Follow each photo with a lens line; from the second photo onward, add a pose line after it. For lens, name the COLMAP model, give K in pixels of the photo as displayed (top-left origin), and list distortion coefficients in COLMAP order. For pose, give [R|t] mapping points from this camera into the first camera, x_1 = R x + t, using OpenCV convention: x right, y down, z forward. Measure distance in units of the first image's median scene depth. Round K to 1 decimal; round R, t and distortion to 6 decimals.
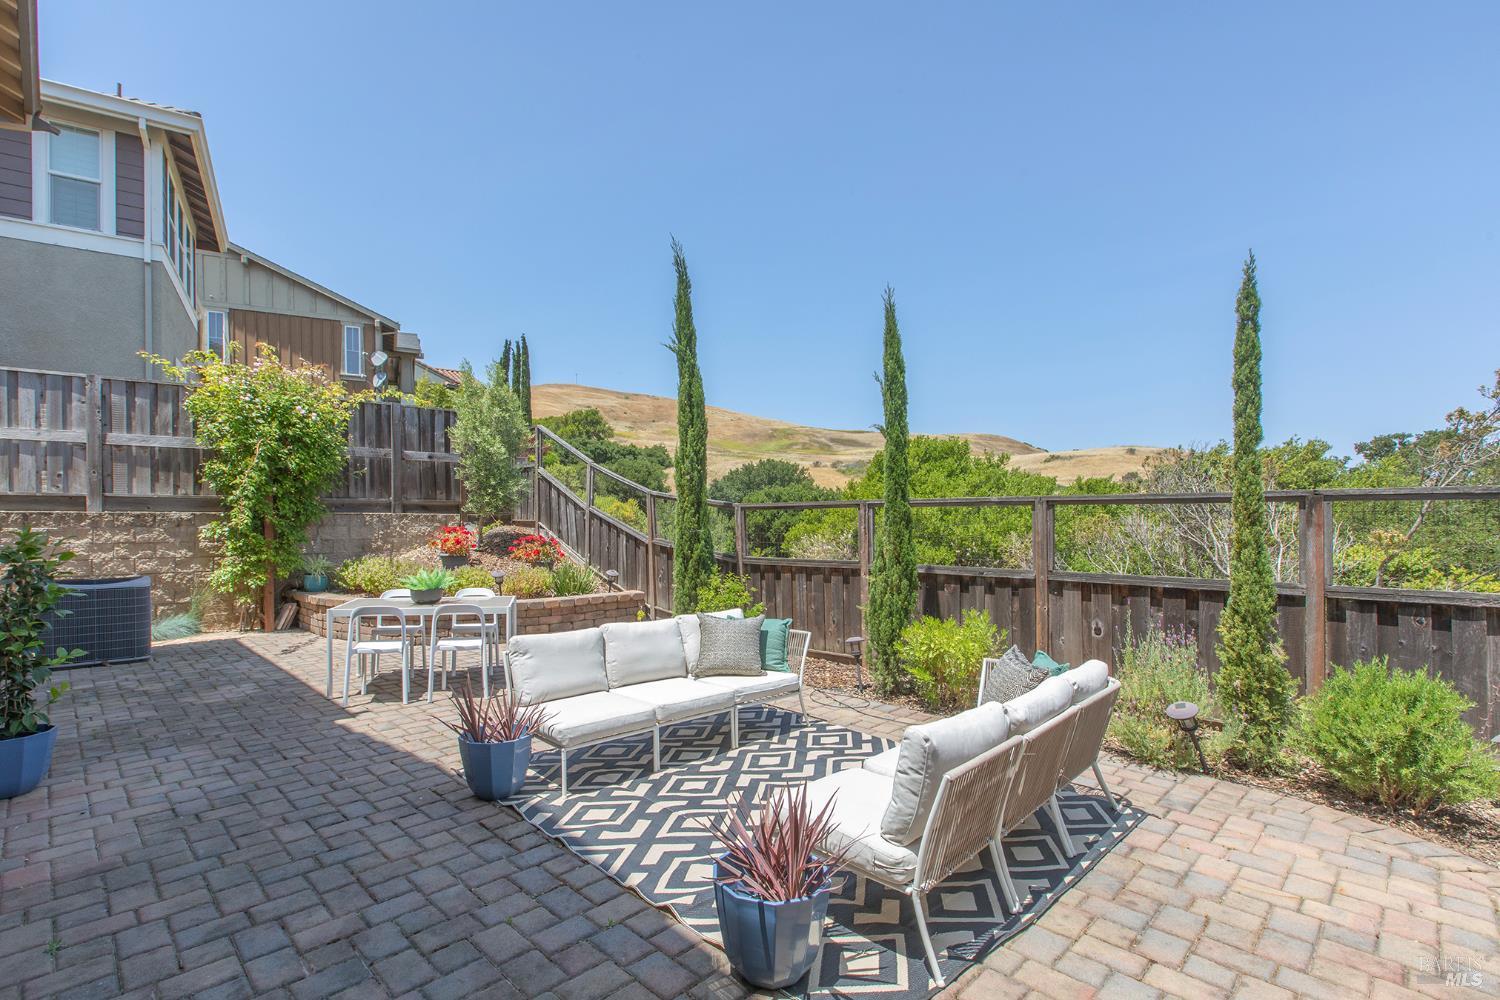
lens RADIAL K [[686.5, 0, 705.9], [0, 686.5, 524.8], [0, 0, 1]] dist [0.001202, 0.000396]
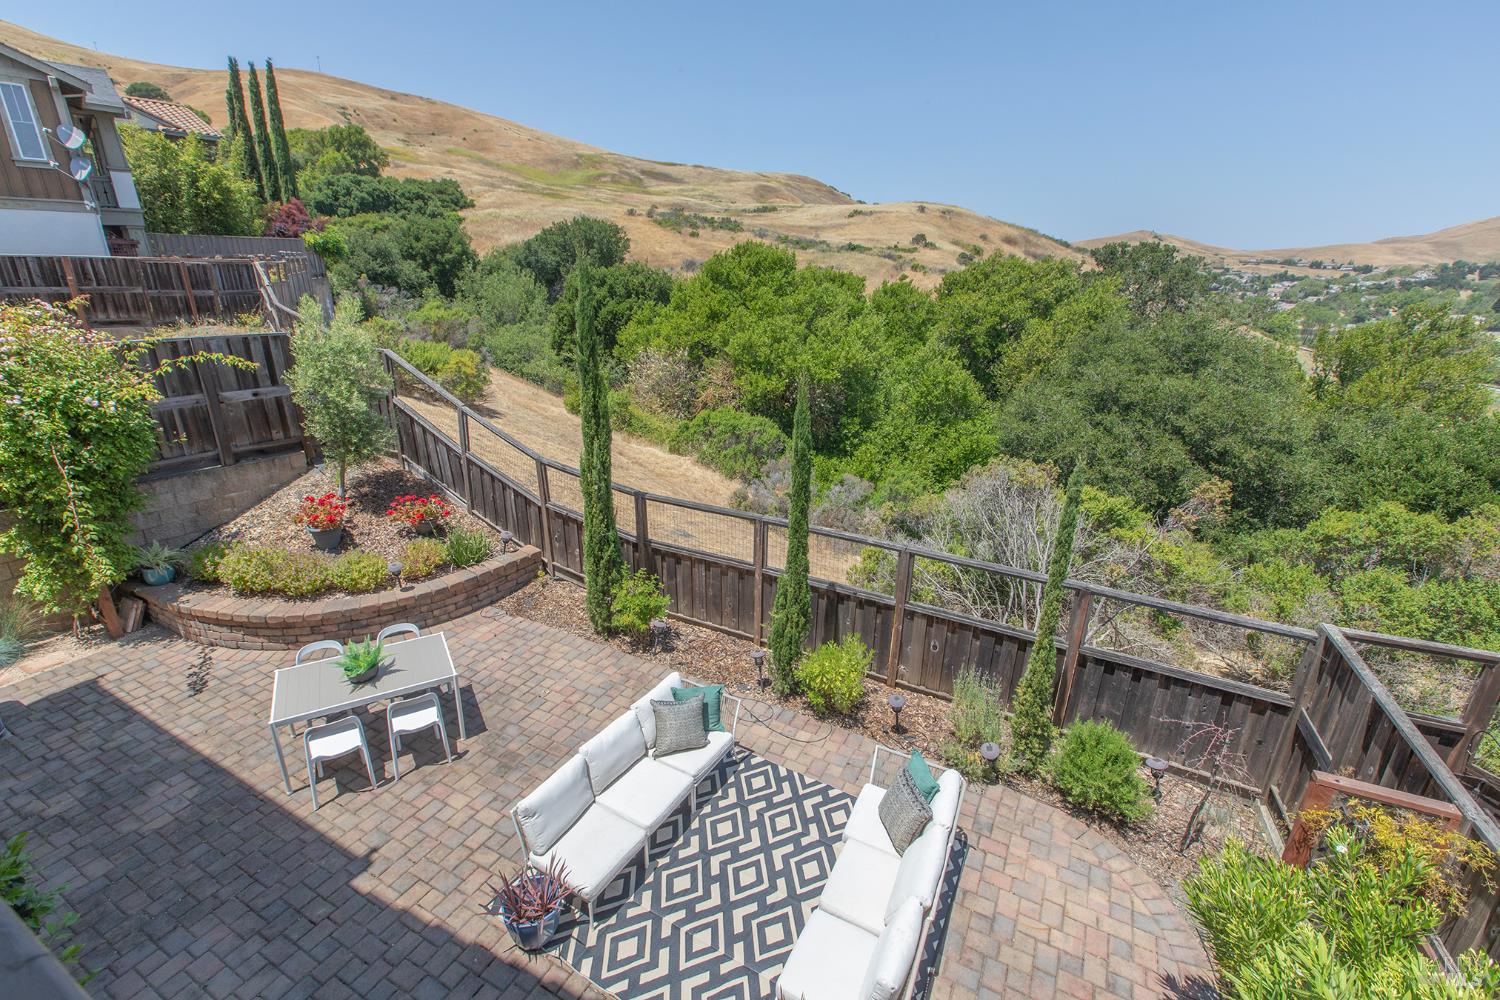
lens RADIAL K [[667.5, 0, 734.5], [0, 667.5, 503.4], [0, 0, 1]] dist [0.002340, -0.000543]
pose [[0.952039, -0.085328, 0.293839, -0.126156], [-0.021019, 0.939822, 0.341018, -0.404485], [-0.305255, -0.330838, 0.892953, 0.021626]]
